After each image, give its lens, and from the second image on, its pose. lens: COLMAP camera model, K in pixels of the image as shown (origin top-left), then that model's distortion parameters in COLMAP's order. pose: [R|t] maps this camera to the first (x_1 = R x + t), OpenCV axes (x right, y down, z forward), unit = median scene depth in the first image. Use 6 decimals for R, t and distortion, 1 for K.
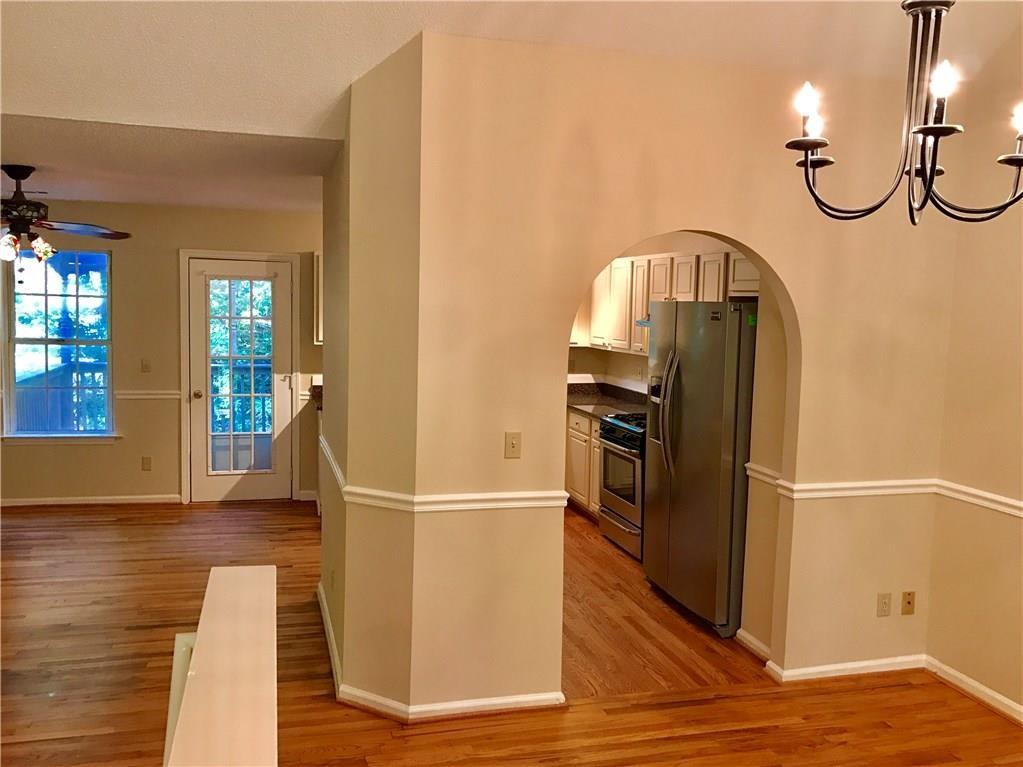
lens RADIAL K [[887.1, 0, 511.5], [0, 887.1, 383.5], [0, 0, 1]] dist [0.012093, -0.009764]
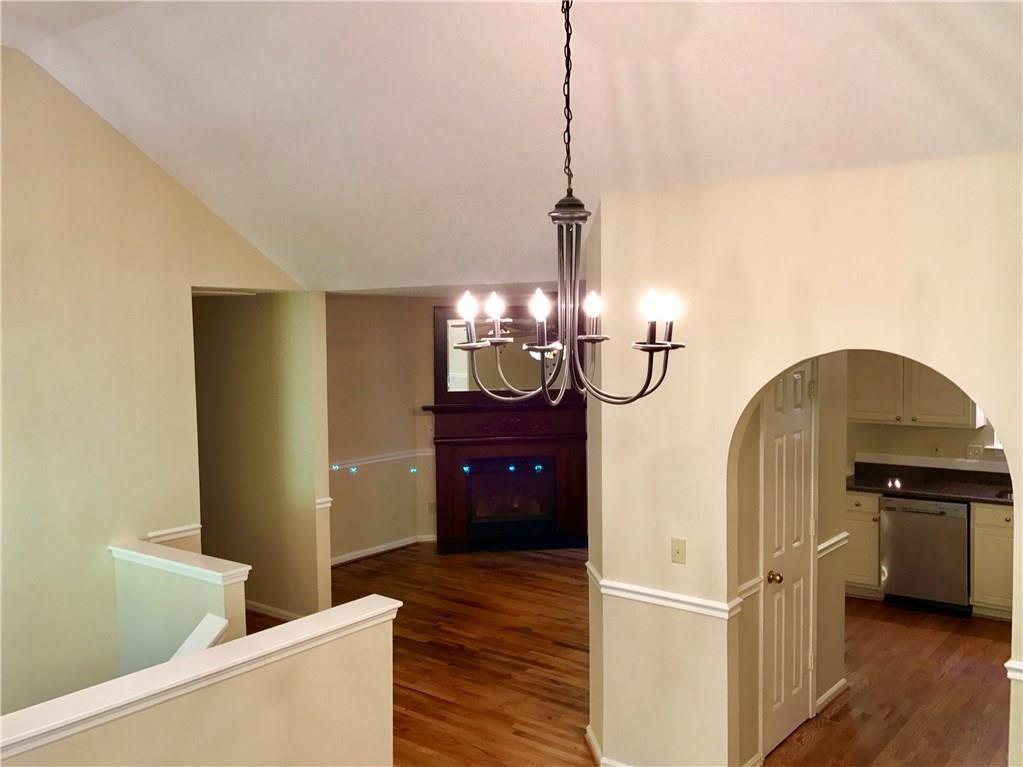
lens RADIAL K [[887.1, 0, 511.5], [0, 887.1, 383.5], [0, 0, 1]] dist [0.012093, -0.009764]
pose [[0.570648, 0.016001, -0.821039, 0.383954], [-0.044785, 0.998929, -0.011660, -0.058298], [0.819973, 0.043424, 0.570753, 0.111752]]
